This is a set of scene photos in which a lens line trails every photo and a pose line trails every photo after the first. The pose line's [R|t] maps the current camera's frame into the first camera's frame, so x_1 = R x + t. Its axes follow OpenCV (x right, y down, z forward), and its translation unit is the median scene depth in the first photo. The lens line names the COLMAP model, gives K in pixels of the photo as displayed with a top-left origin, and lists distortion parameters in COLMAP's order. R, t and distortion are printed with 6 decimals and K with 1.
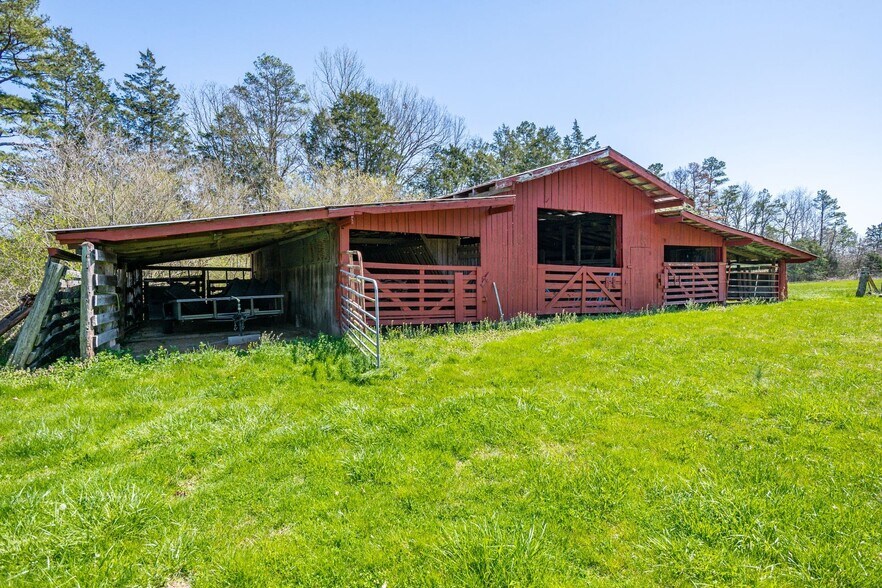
lens RADIAL K [[475.8, 0, 438.7], [0, 475.8, 300.2], [0, 0, 1]] dist [-0.002367, 0.016263]
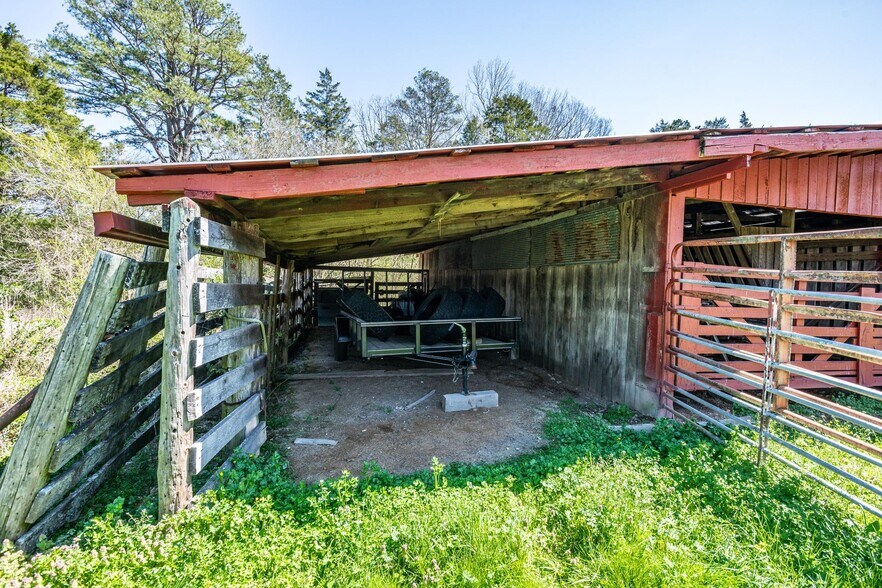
lens RADIAL K [[420.3, 0, 441.0], [0, 420.3, 294.0], [0, 0, 1]] dist [0.000438, 0.000566]
pose [[0.965836, 0.033059, -0.257036, -0.160446], [-0.036332, 0.999308, -0.007997, -0.017866], [0.256593, 0.017062, 0.966369, 0.259692]]
